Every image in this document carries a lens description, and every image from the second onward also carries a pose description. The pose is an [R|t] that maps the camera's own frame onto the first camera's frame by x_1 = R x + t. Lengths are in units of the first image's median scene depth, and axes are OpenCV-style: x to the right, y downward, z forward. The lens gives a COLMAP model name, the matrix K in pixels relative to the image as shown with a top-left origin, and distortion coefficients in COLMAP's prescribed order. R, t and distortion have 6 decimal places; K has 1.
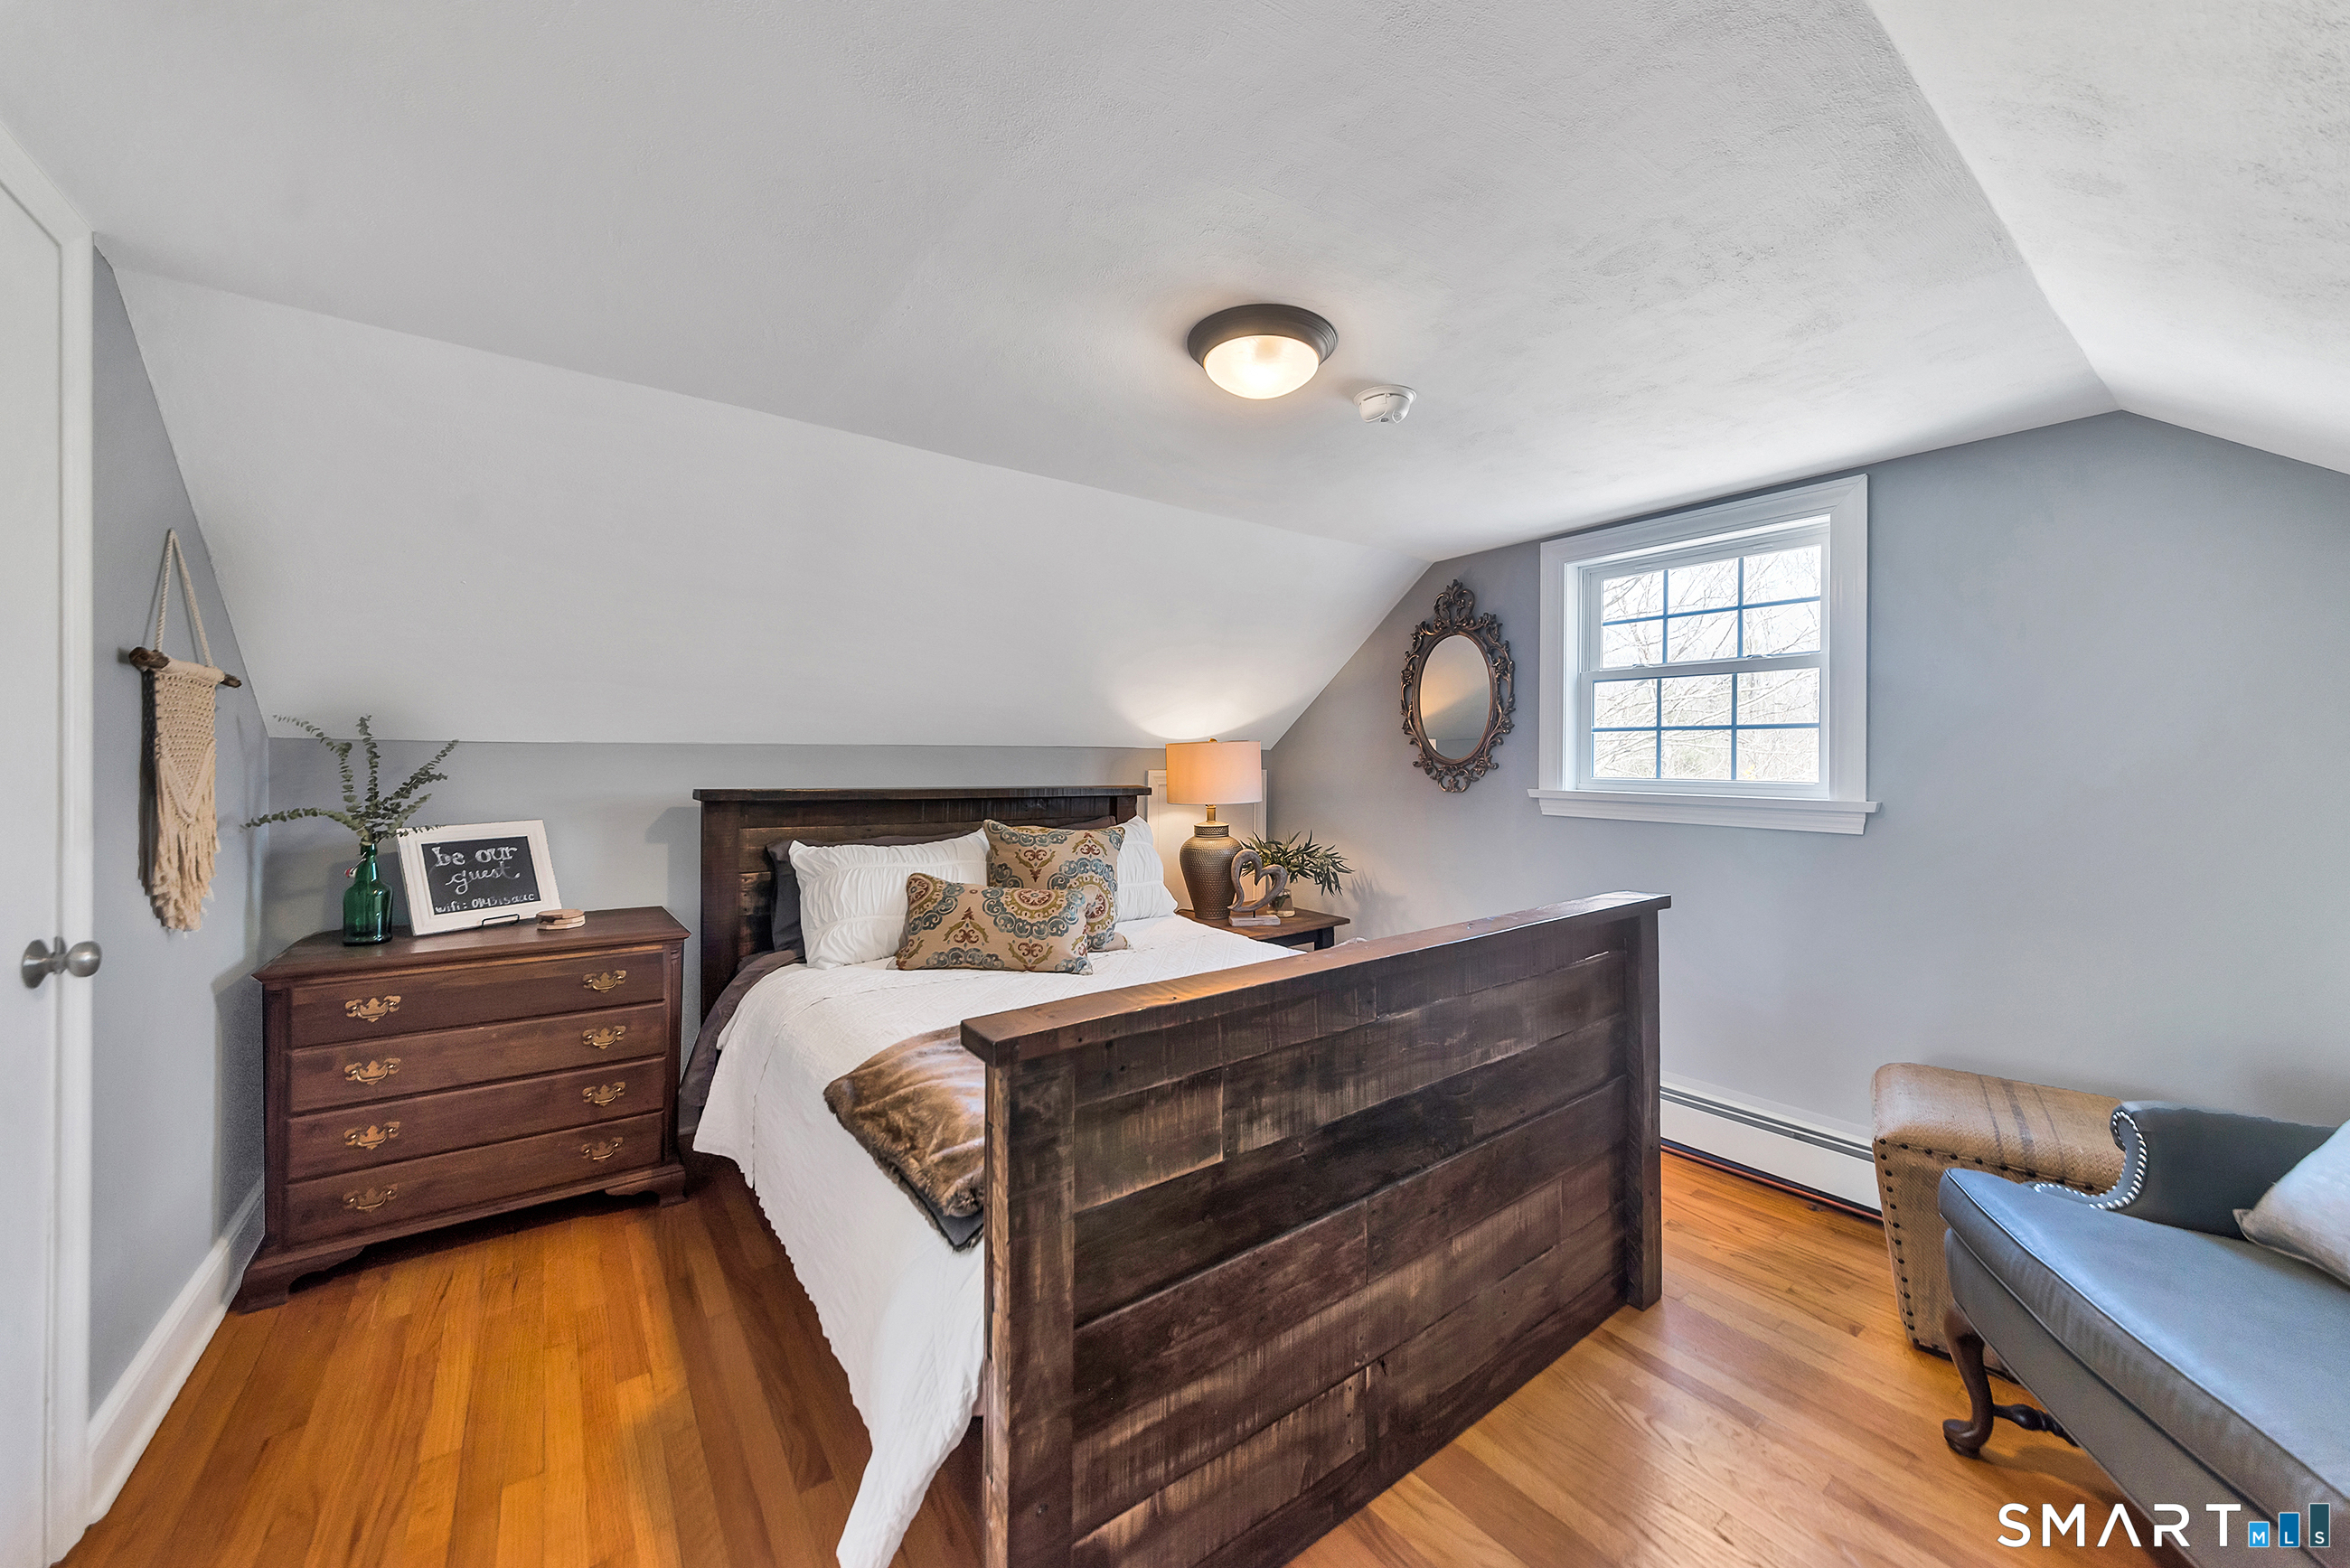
lens RADIAL K [[858.0, 0, 1168.4], [0, 858.0, 765.9], [0, 0, 1]] dist [-0.000198, 0.000614]
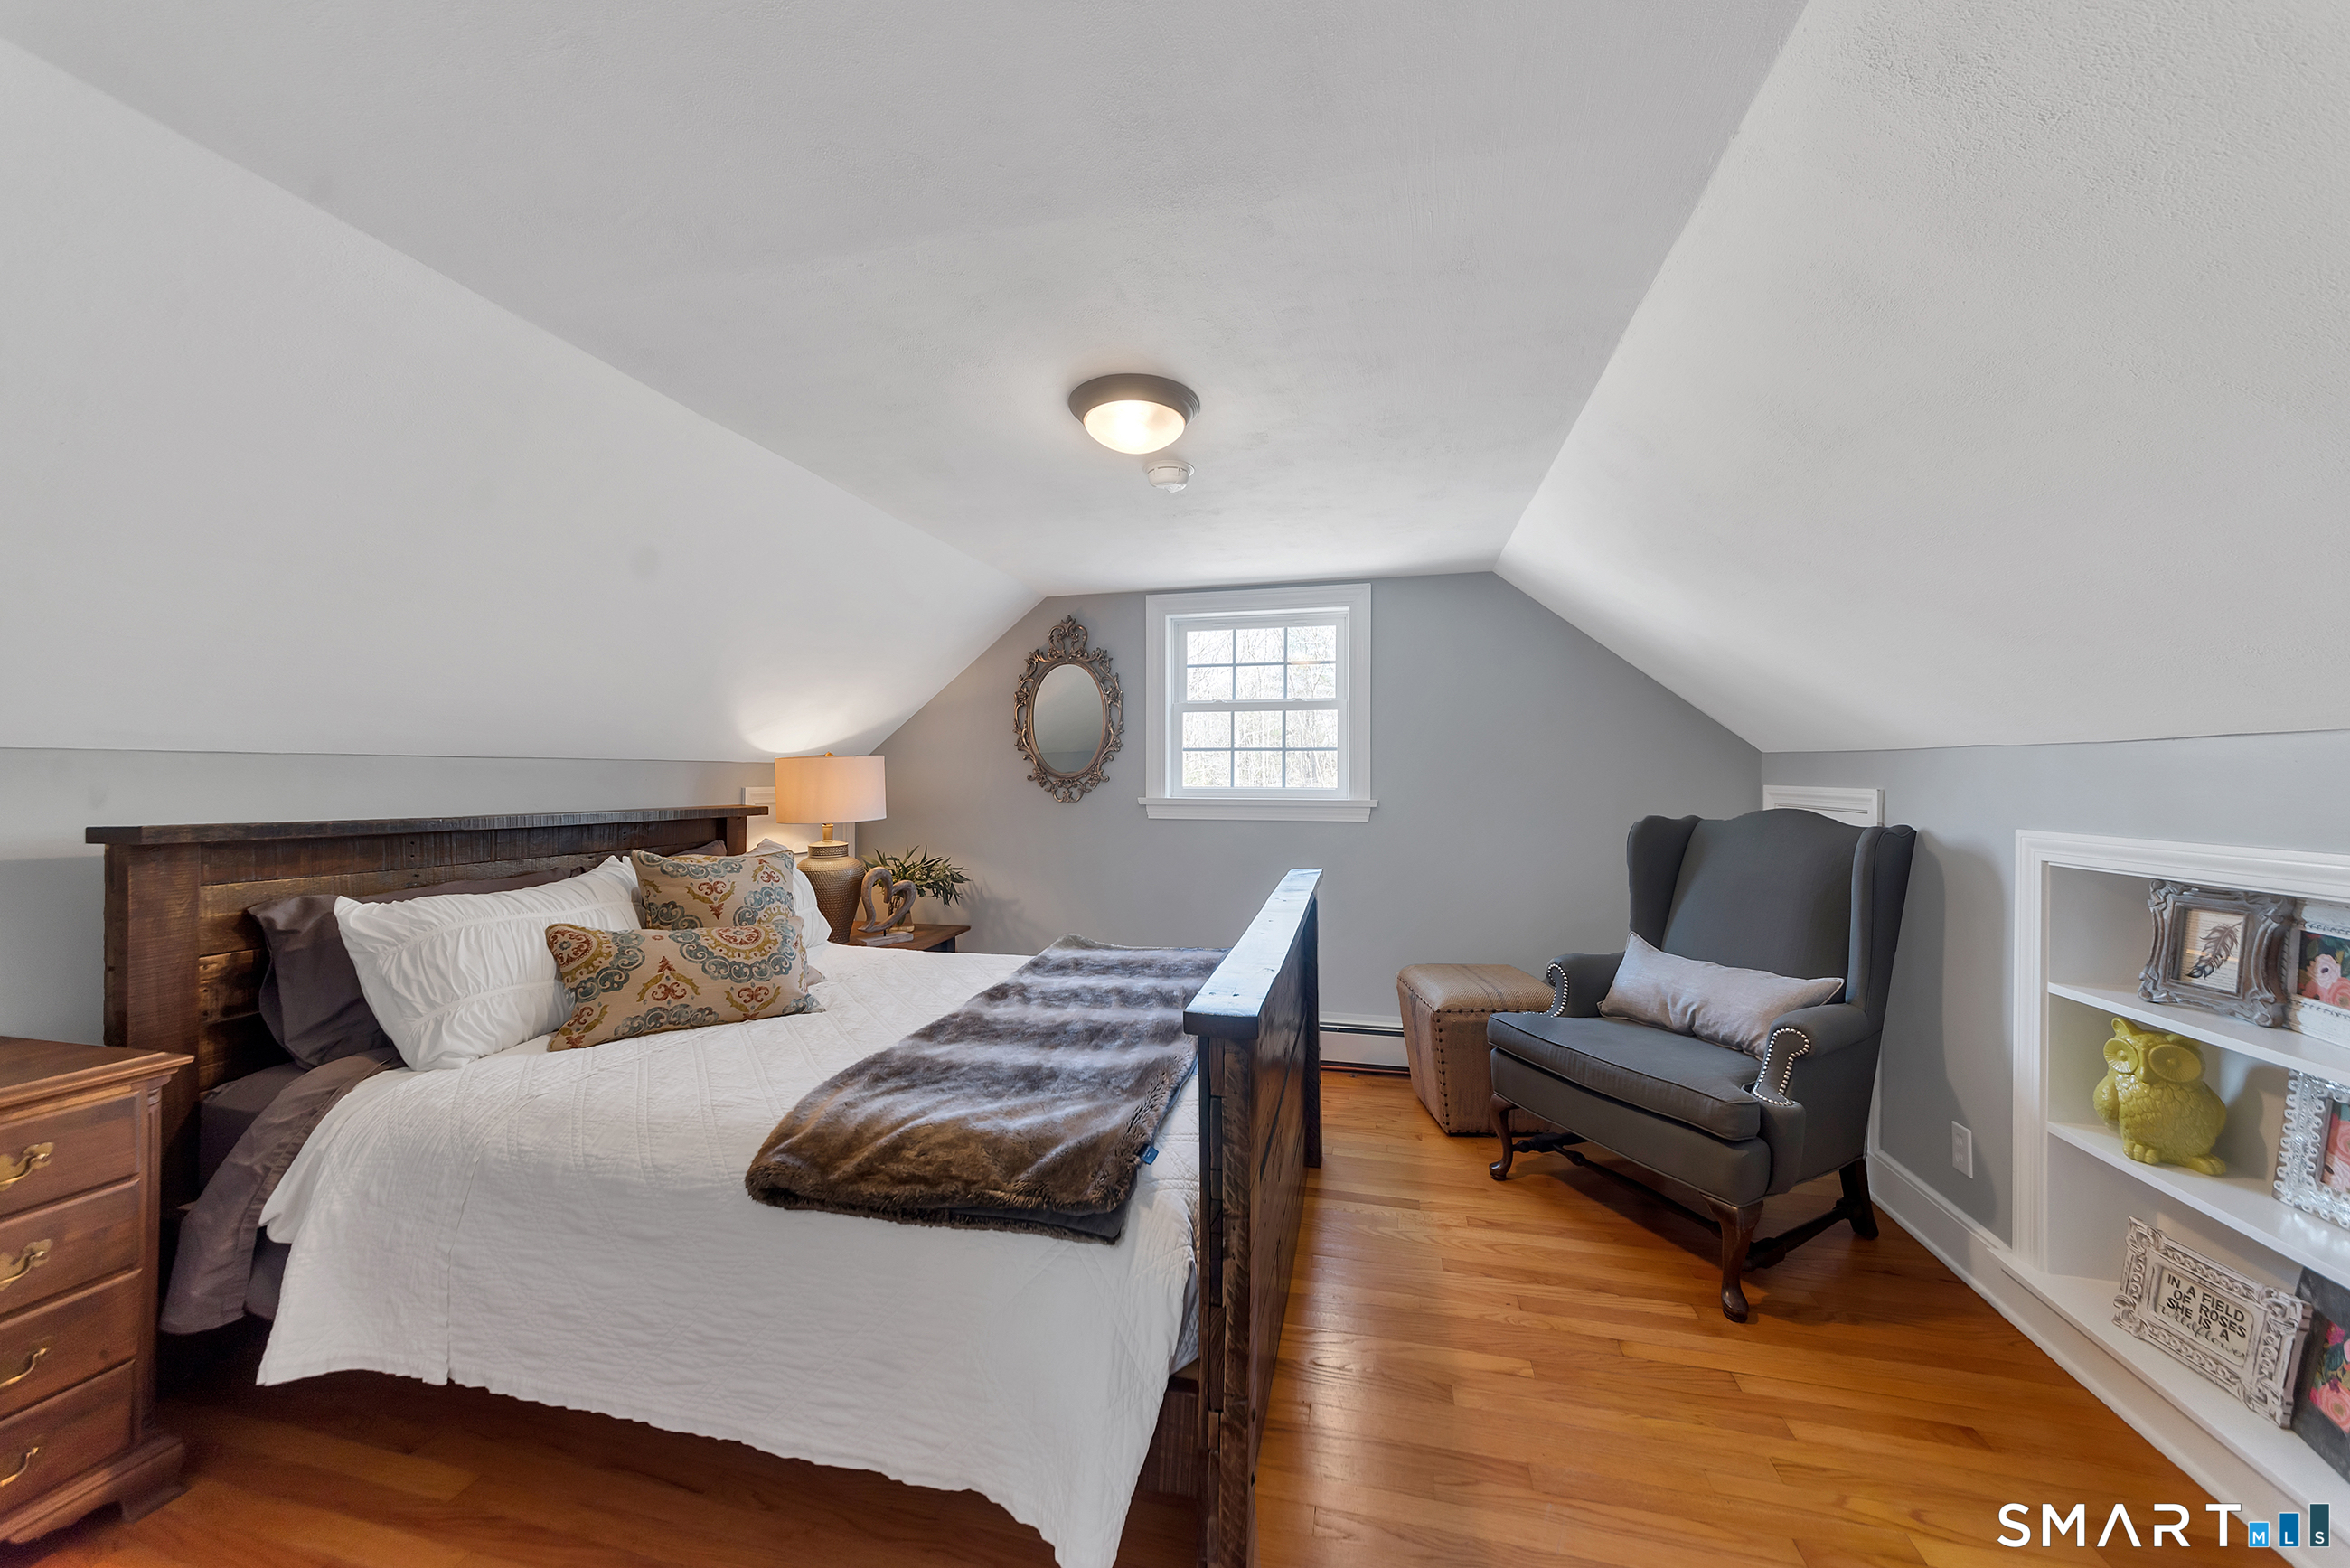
lens RADIAL K [[858.0, 0, 1152.9], [0, 858.0, 782.2], [0, 0, 1]] dist [-0.000198, 0.000614]
pose [[0.769867, -0.009560, 0.638133, -0.357473], [0.009102, 0.999951, 0.004001, 0.000285], [-0.638140, 0.002728, 0.769916, 0.066941]]
